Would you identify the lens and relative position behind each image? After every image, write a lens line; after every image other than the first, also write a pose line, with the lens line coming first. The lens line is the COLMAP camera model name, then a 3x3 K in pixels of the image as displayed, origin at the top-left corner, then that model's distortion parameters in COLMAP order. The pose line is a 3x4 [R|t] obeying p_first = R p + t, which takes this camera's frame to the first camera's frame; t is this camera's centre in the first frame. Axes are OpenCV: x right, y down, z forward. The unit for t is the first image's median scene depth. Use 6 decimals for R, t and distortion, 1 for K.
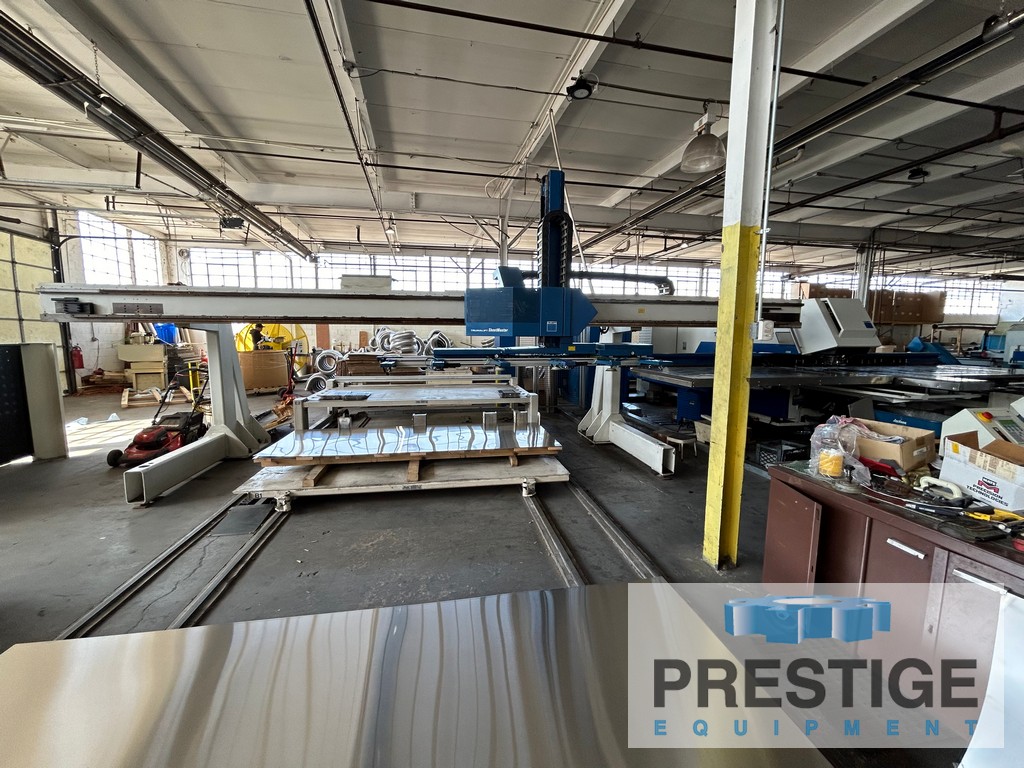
lens RADIAL K [[413.1, 0, 513.5], [0, 413.1, 382.9], [0, 0, 1]] dist [-0.001750, 0.001359]
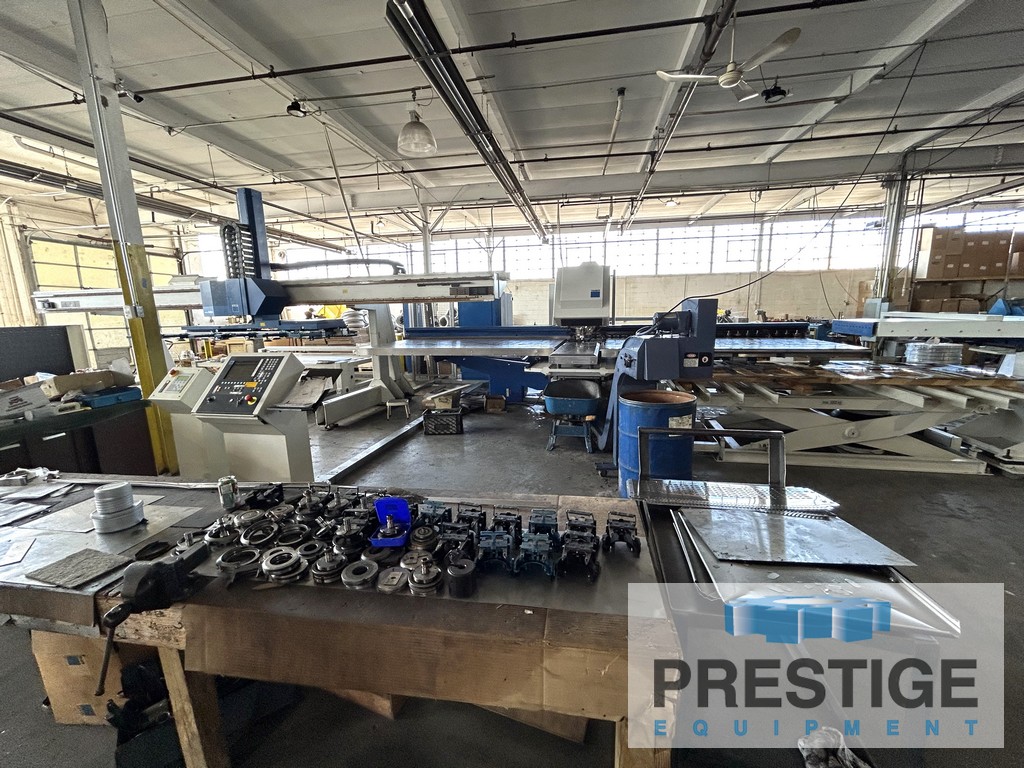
lens RADIAL K [[413.1, 0, 514.9], [0, 413.1, 383.1], [0, 0, 1]] dist [-0.001750, 0.001359]
pose [[0.924846, 0.041578, -0.378062, 1.036164], [-0.018233, 0.997711, 0.065122, 0.001925], [0.379904, -0.053335, 0.923487, 0.064151]]
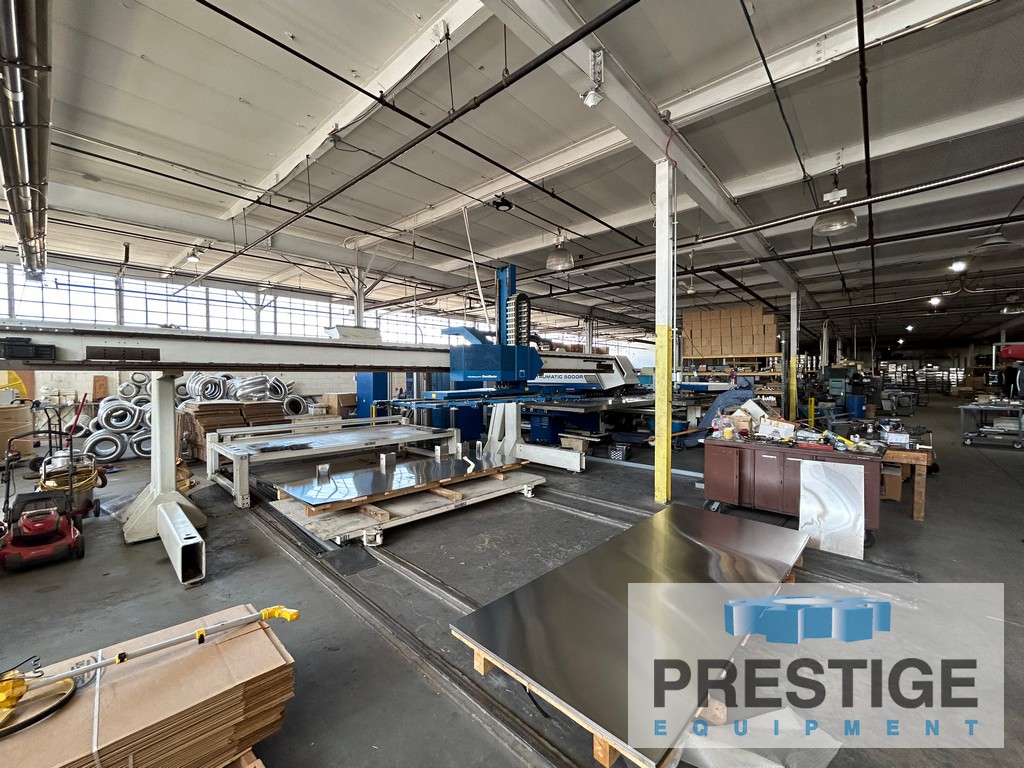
lens RADIAL K [[413.1, 0, 510.7], [0, 413.1, 383.1], [0, 0, 1]] dist [-0.001750, 0.001359]
pose [[0.811633, -0.017014, 0.583919, -0.537672], [0.074647, 0.994402, -0.074783, -0.002349], [-0.579378, 0.104284, 0.808360, -0.072113]]
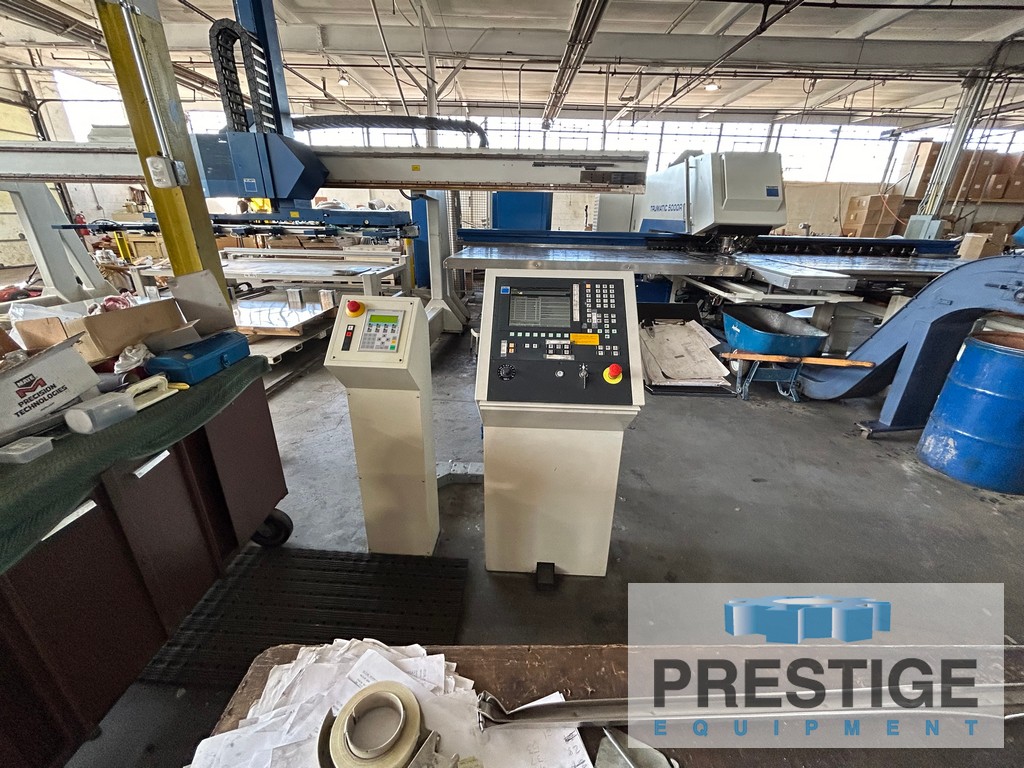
lens RADIAL K [[413.1, 0, 514.8], [0, 413.1, 382.9], [0, 0, 1]] dist [-0.001750, 0.001359]
pose [[0.976187, 0.096025, -0.194520, 0.588696], [-0.041010, 0.962213, 0.269193, 0.002566], [0.213019, -0.254805, 0.943238, 0.151761]]
